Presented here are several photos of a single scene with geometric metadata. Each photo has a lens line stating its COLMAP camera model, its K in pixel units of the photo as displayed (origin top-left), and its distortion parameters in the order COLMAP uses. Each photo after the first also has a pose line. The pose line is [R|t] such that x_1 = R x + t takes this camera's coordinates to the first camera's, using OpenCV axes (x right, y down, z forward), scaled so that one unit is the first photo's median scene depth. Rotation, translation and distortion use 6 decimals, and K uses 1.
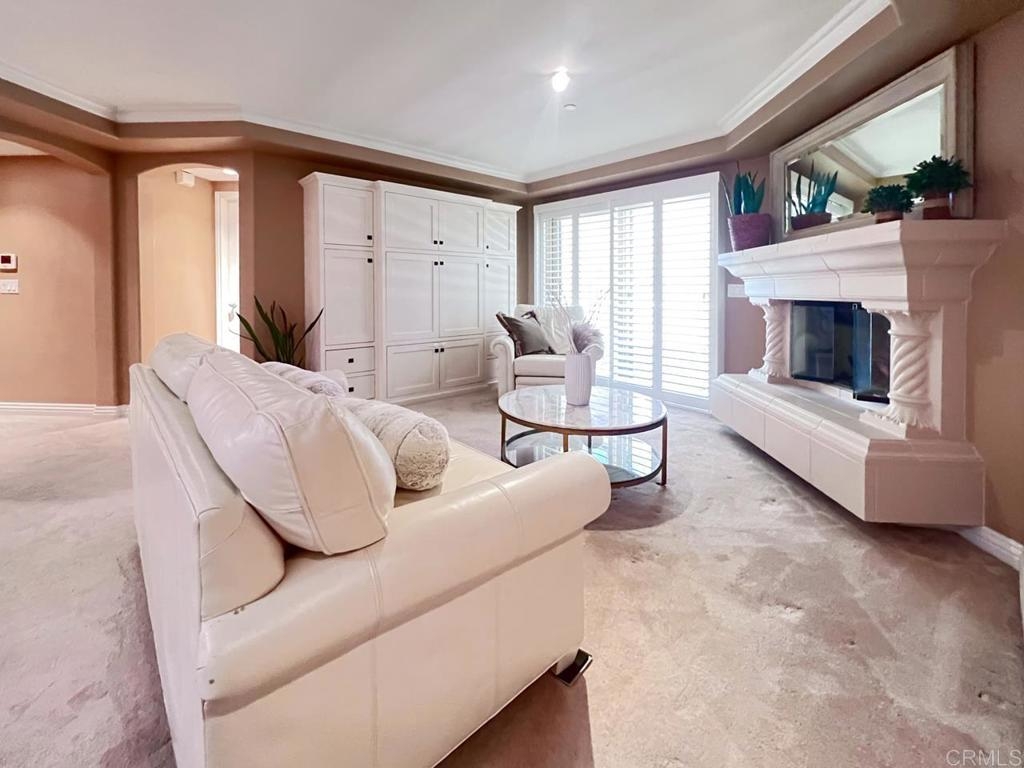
lens RADIAL K [[446.8, 0, 509.4], [0, 446.8, 296.2], [0, 0, 1]] dist [0.003397, 0.000644]
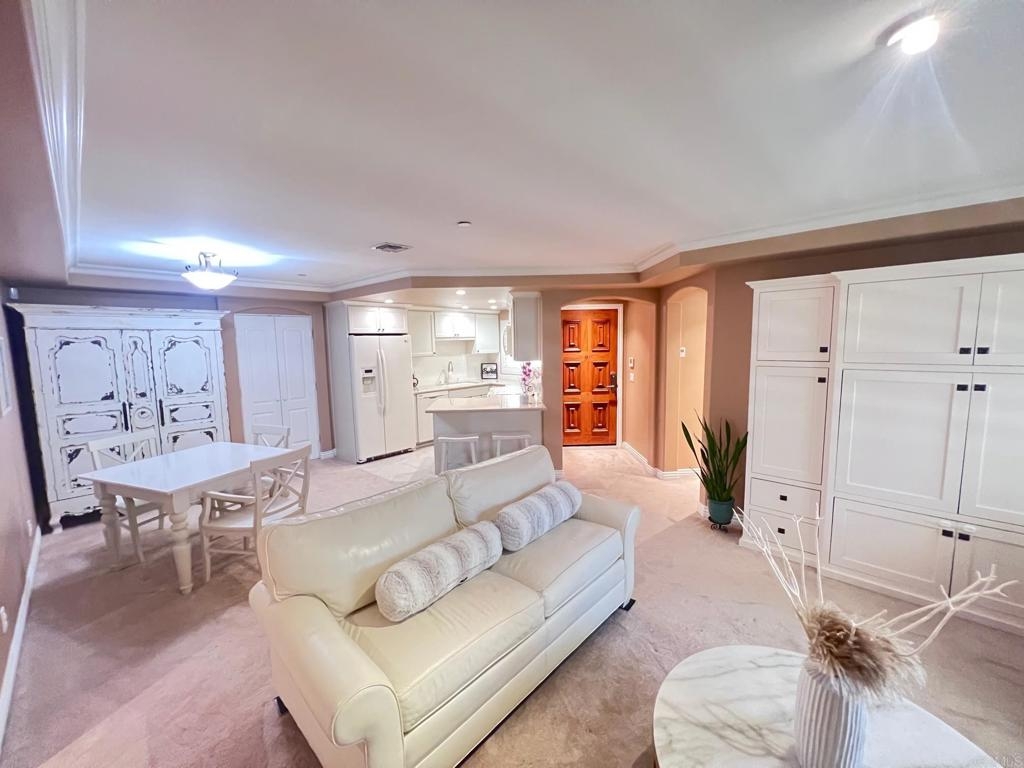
lens RADIAL K [[410.5, 0, 510.8], [0, 410.5, 385.2], [0, 0, 1]] dist [-0.000412, -0.000280]
pose [[0.077901, 0.103220, -0.991603, 0.367125], [-0.004146, 0.994651, 0.103211, -0.150736], [0.996952, -0.003930, 0.077913, 0.447072]]
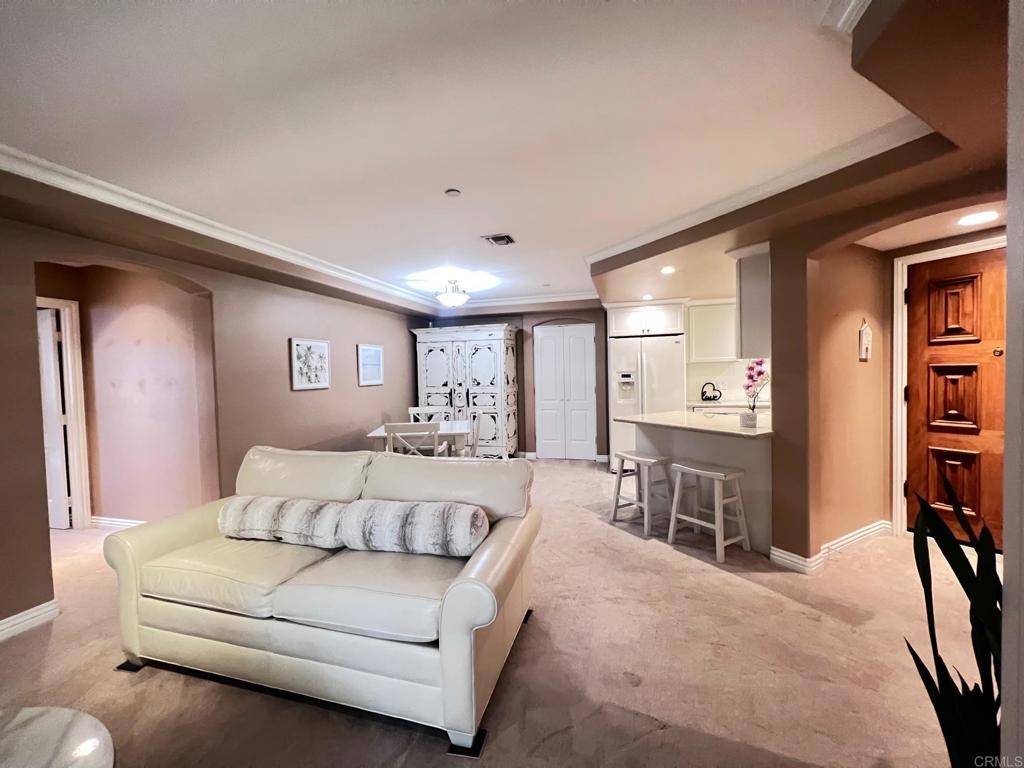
lens RADIAL K [[410.5, 0, 510.8], [0, 410.5, 385.2], [0, 0, 1]] dist [-0.000412, -0.000280]
pose [[-0.854176, 0.032565, -0.518964, -0.103369], [0.010009, 0.998882, 0.046207, -0.080934], [0.519888, 0.034275, -0.853546, 1.039982]]
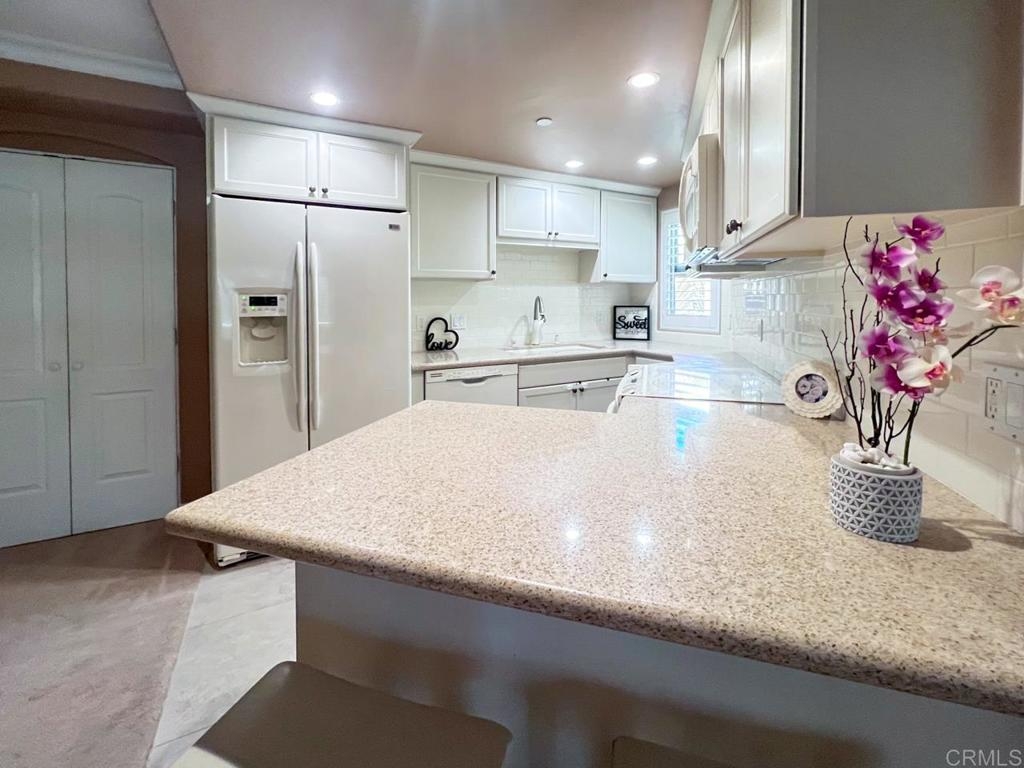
lens RADIAL K [[422.5, 0, 508.0], [0, 422.5, 308.8], [0, 0, 1]] dist [0.000226, -0.000024]
pose [[-0.276073, 0.017316, -0.960981, -0.734700], [-0.019267, 0.999537, 0.023546, -0.052986], [0.960943, 0.025015, -0.275612, 0.496896]]
